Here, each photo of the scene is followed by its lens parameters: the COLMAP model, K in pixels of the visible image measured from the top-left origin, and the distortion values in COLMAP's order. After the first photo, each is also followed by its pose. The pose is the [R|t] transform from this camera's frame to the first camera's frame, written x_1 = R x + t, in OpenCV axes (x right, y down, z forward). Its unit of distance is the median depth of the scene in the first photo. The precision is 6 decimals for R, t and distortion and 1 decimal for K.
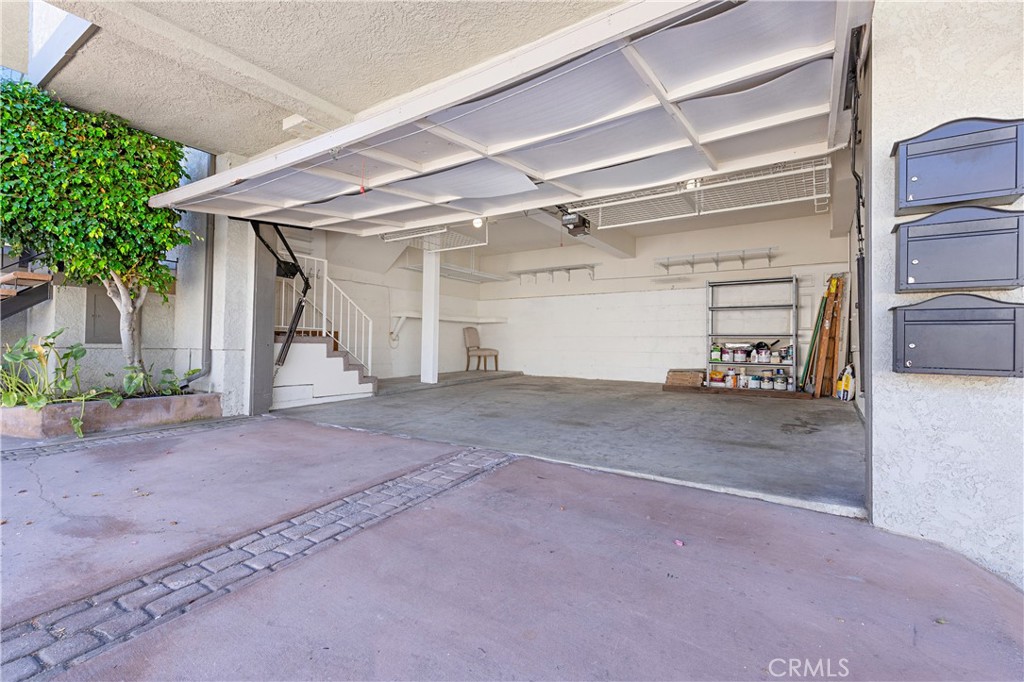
lens RADIAL K [[476.1, 0, 497.4], [0, 476.1, 341.2], [0, 0, 1]] dist [0.002853, -0.000103]
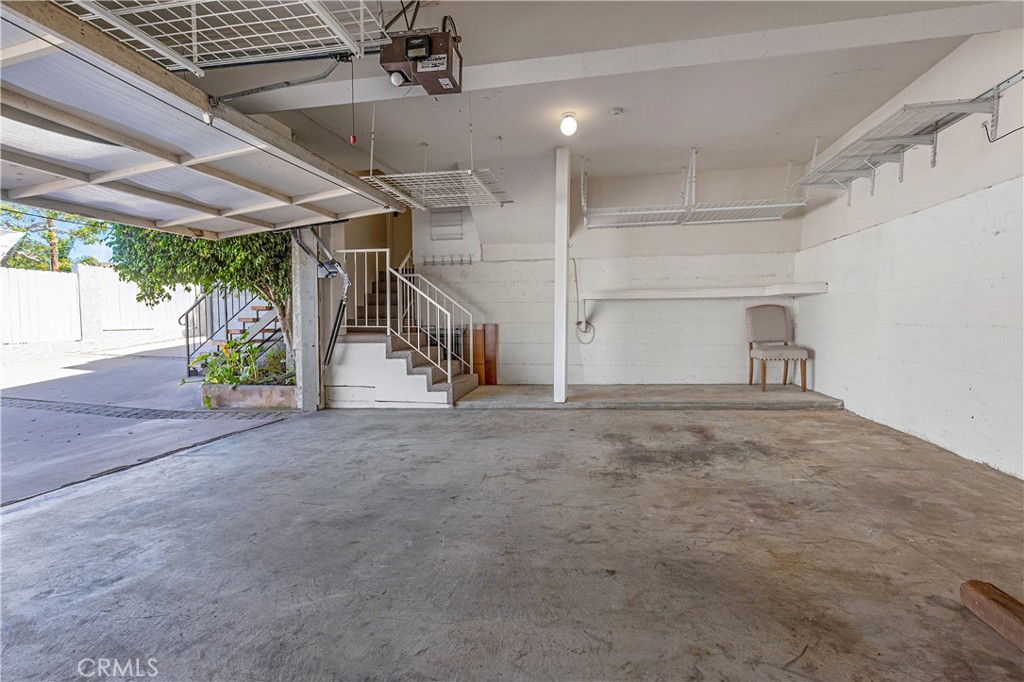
lens RADIAL K [[462.9, 0, 511.0], [0, 462.9, 346.0], [0, 0, 1]] dist [0.007782, -0.000401]
pose [[0.388612, 0.039366, -0.920560, 0.423005], [0.024883, 0.998274, 0.053194, -0.023933], [0.921065, -0.043578, 0.386962, 0.690548]]
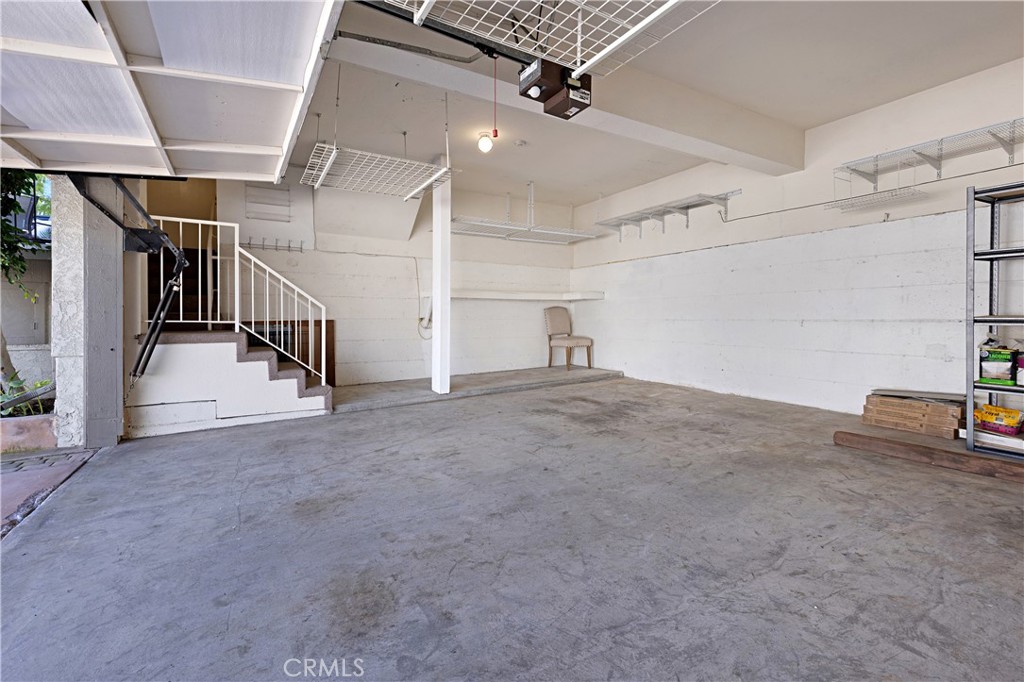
lens RADIAL K [[463.7, 0, 506.6], [0, 463.7, 327.6], [0, 0, 1]] dist [0.003905, -0.000798]
pose [[0.901692, -0.004623, -0.432354, 0.237561], [0.017230, 0.999533, 0.025247, -0.021681], [0.432035, -0.030214, 0.901351, 0.433396]]
